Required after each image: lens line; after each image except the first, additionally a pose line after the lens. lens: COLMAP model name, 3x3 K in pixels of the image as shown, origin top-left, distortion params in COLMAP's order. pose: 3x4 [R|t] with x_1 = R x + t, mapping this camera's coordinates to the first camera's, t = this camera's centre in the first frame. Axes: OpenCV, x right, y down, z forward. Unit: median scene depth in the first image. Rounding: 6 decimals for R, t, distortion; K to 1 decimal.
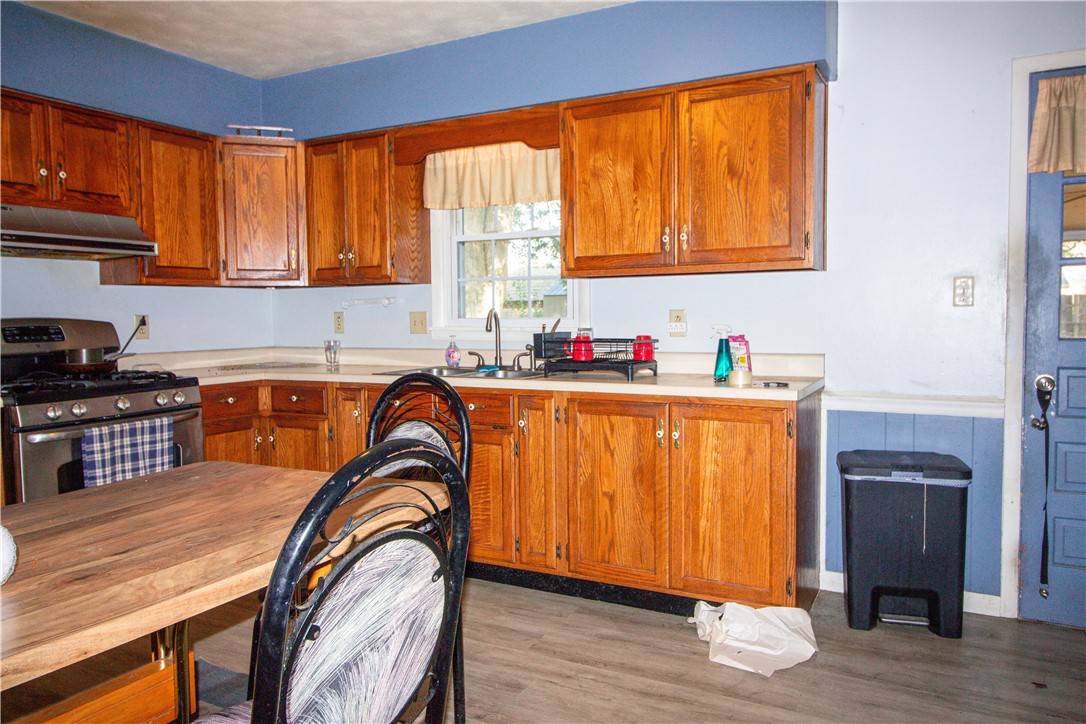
lens RADIAL K [[780.9, 0, 542.4], [0, 780.9, 361.2], [0, 0, 1]] dist [0.012791, 0.000453]
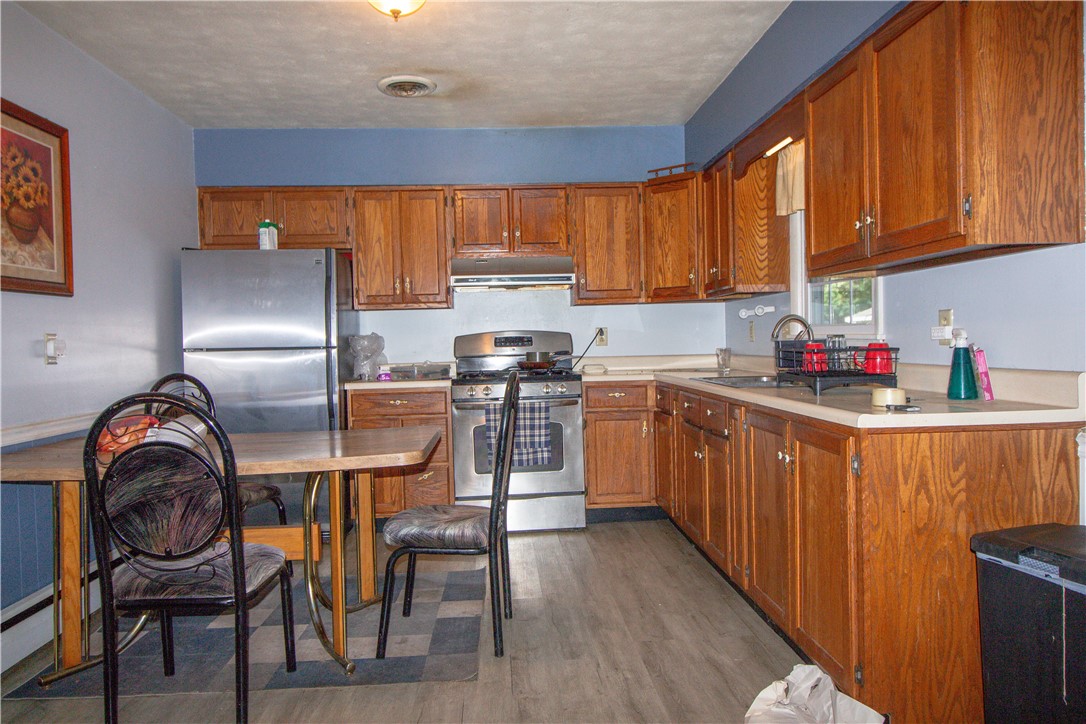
lens RADIAL K [[780.9, 0, 541.7], [0, 780.9, 359.5], [0, 0, 1]] dist [0.012791, 0.000453]
pose [[0.515099, 0.020077, -0.856896, 0.634866], [-0.036118, 0.999346, 0.001704, -0.004228], [0.856369, 0.030071, 0.515487, 0.267856]]
